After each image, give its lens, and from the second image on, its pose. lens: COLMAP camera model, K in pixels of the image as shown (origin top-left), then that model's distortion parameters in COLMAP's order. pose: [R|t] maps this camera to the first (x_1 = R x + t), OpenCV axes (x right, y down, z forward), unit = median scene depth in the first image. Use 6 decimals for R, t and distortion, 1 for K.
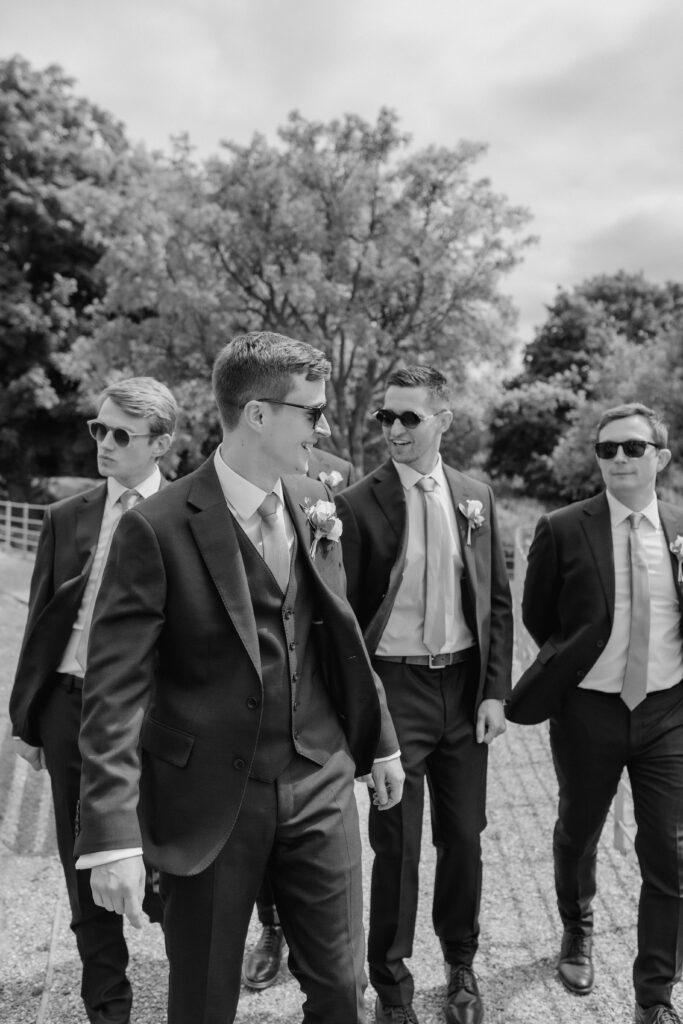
lens RADIAL K [[1002.4, 0, 341.5], [0, 1002.4, 512.0], [0, 0, 1]] dist [-0.009665, -0.005232]
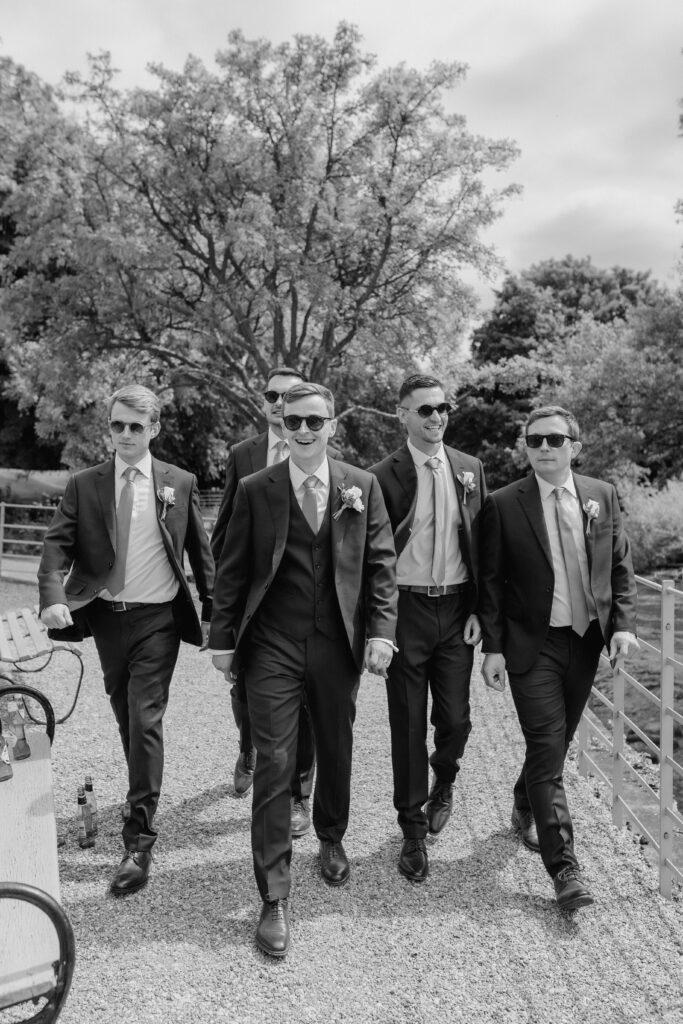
lens RADIAL K [[989.3, 0, 316.3], [0, 989.3, 512.1], [0, 0, 1]] dist [0.007147, 0.012880]
pose [[0.999481, -0.006800, 0.031493, -0.008444], [0.006480, 0.999926, 0.010276, -0.001731], [-0.031560, -0.010066, 0.999451, 0.154587]]
